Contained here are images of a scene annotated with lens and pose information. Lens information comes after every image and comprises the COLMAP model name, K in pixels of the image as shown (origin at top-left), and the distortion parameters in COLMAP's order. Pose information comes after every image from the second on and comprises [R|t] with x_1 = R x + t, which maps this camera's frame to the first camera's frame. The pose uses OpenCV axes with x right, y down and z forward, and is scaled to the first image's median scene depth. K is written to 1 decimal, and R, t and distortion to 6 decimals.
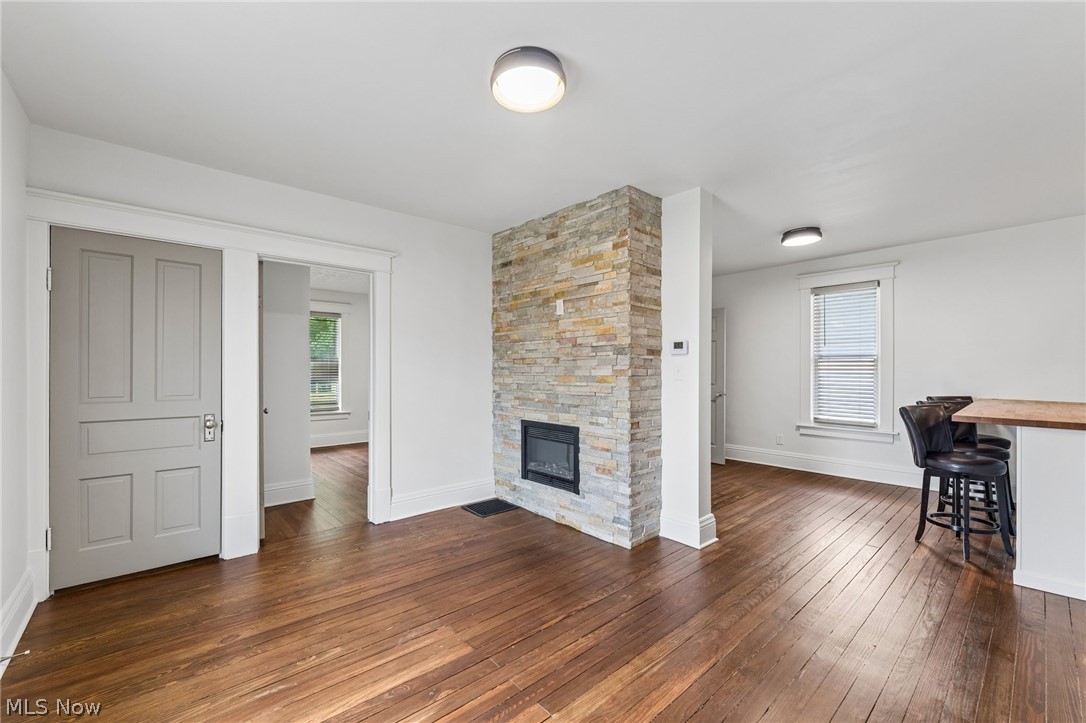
lens RADIAL K [[443.2, 0, 545.8], [0, 443.2, 369.9], [0, 0, 1]] dist [-0.000836, -0.000612]
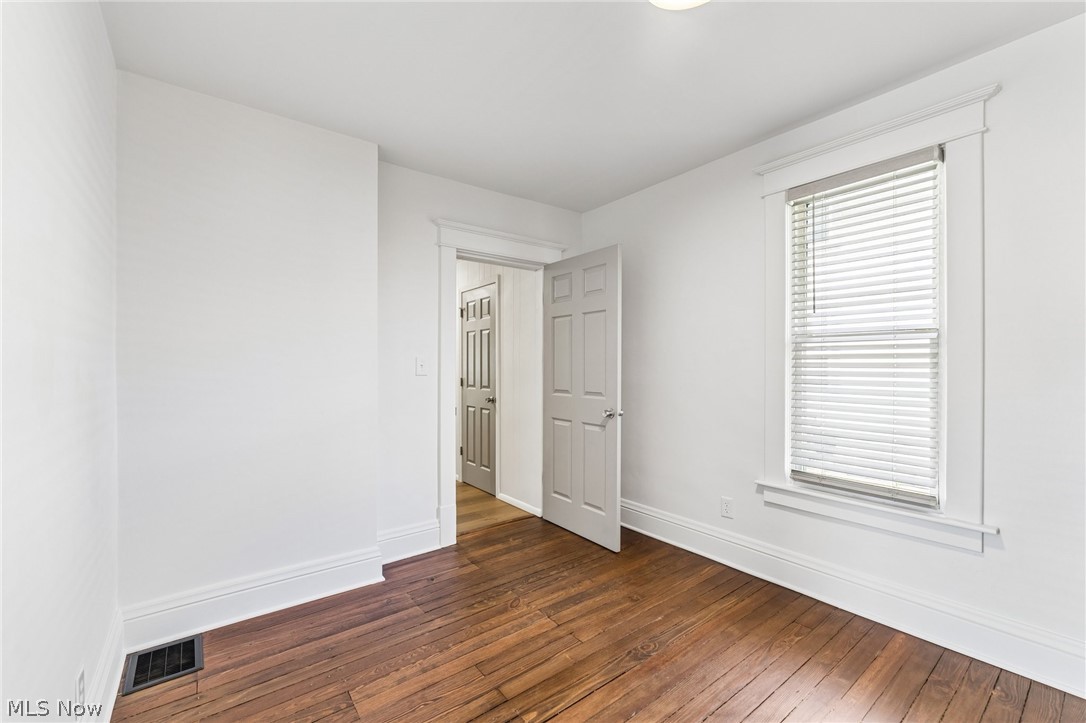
lens RADIAL K [[443.2, 0, 547.3], [0, 443.2, 363.2], [0, 0, 1]] dist [-0.000836, -0.000612]
pose [[0.996240, -0.004750, -0.086508, 0.389557], [0.005102, 0.999980, 0.003851, -0.006129], [0.086488, -0.004278, 0.996244, 0.516524]]
